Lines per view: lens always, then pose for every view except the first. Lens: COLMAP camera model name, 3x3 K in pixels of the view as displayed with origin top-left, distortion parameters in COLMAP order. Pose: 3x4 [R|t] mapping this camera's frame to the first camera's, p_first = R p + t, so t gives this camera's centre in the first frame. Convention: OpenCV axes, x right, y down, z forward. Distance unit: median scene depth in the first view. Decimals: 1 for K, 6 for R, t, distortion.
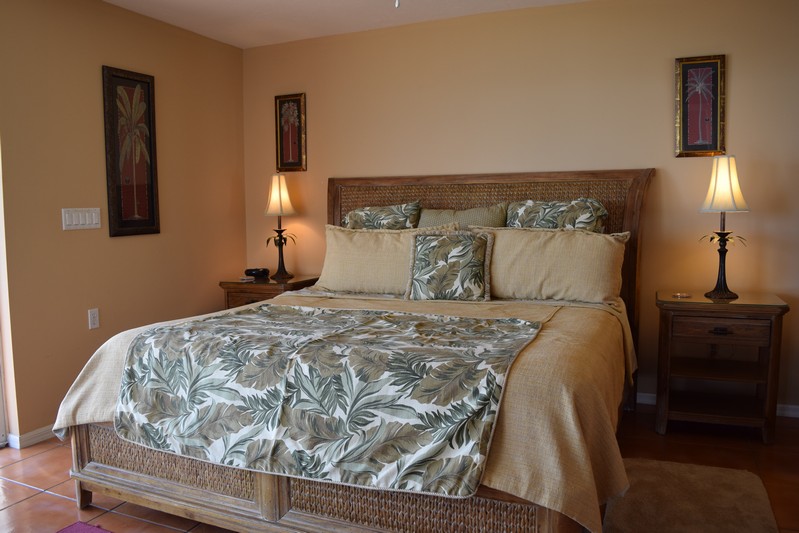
lens RADIAL K [[627.0, 0, 399.4], [0, 627.0, 265.7], [0, 0, 1]] dist [-0.071316, -0.008495]
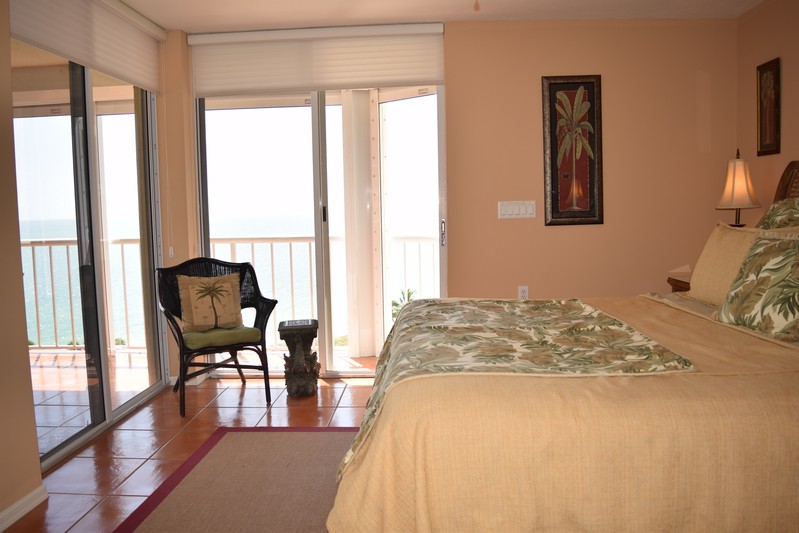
lens RADIAL K [[627.0, 0, 400.7], [0, 627.0, 266.5], [0, 0, 1]] dist [-0.071316, -0.008495]
pose [[0.361182, 0.091017, -0.928043, 0.519272], [-0.068901, 0.995110, 0.070779, -0.034660], [0.929946, 0.038379, 0.365686, 0.328080]]
